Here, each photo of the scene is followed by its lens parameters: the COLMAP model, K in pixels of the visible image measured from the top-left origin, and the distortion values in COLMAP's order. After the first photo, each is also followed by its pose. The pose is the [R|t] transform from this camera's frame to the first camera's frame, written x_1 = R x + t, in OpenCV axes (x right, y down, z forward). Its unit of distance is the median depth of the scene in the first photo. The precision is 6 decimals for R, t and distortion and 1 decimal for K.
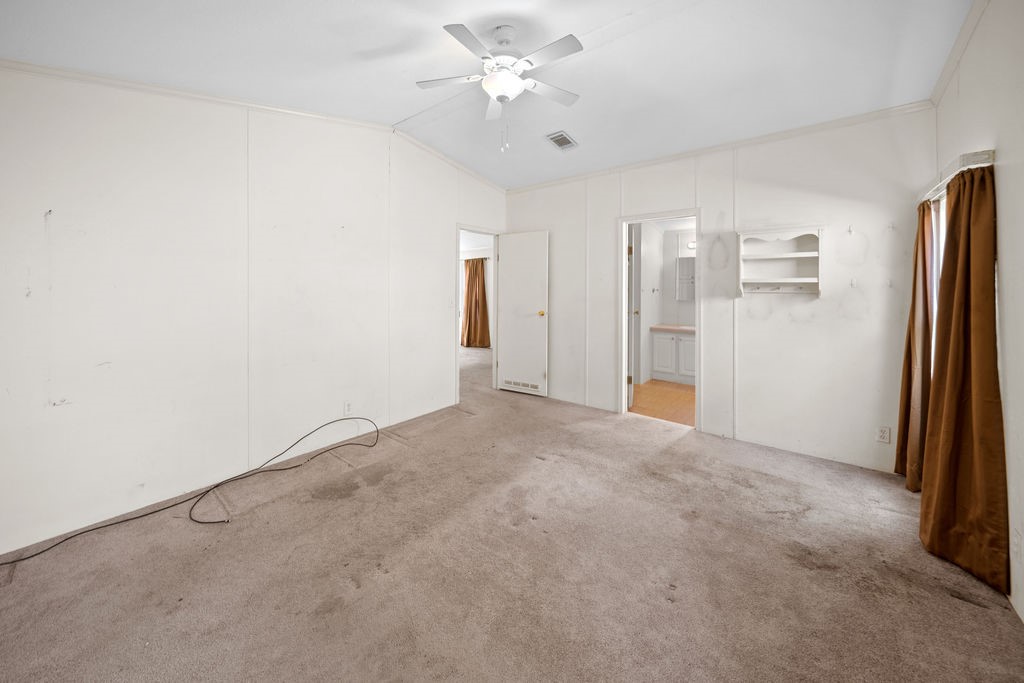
lens RADIAL K [[367.5, 0, 511.8], [0, 367.5, 301.4], [0, 0, 1]] dist [-0.001061, -0.000063]
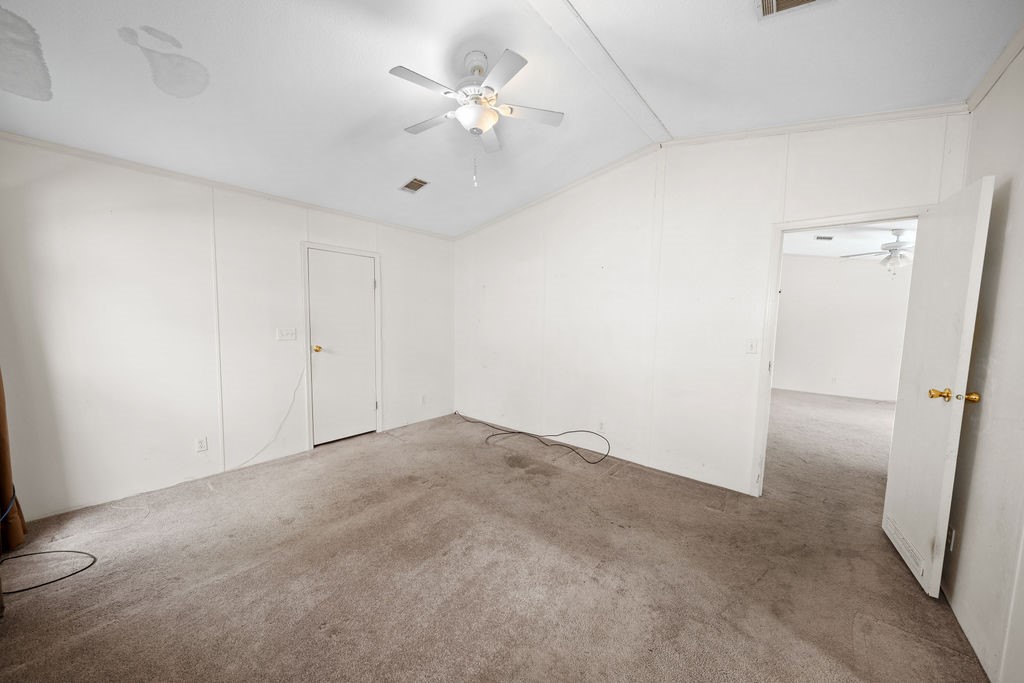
lens RADIAL K [[368.4, 0, 512.0], [0, 368.4, 341.5], [0, 0, 1]] dist [-0.000291, -0.000030]
pose [[-0.009420, 0.080018, -0.996749, 0.943605], [-0.046258, 0.995691, 0.080370, -0.079659], [0.998885, 0.046865, -0.005678, 0.957465]]
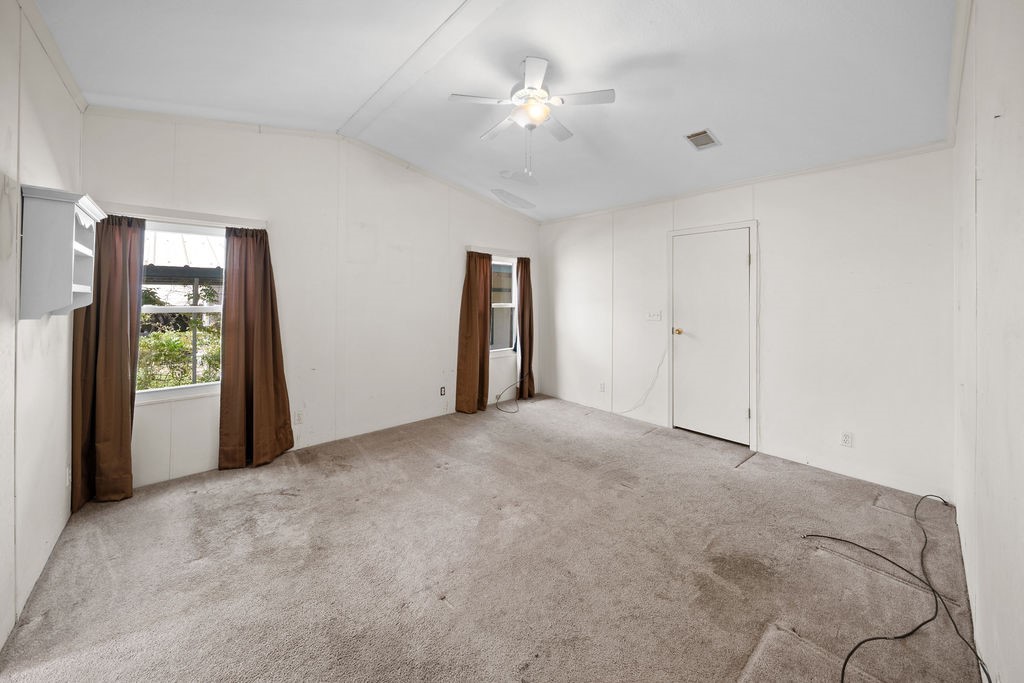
lens RADIAL K [[367.5, 0, 511.8], [0, 367.5, 301.4], [0, 0, 1]] dist [-0.001061, -0.000063]
pose [[-0.985812, -0.004817, 0.167786, -0.134380], [-0.000200, 0.999621, 0.027522, -0.059344], [-0.167855, 0.027098, -0.985439, 1.800987]]
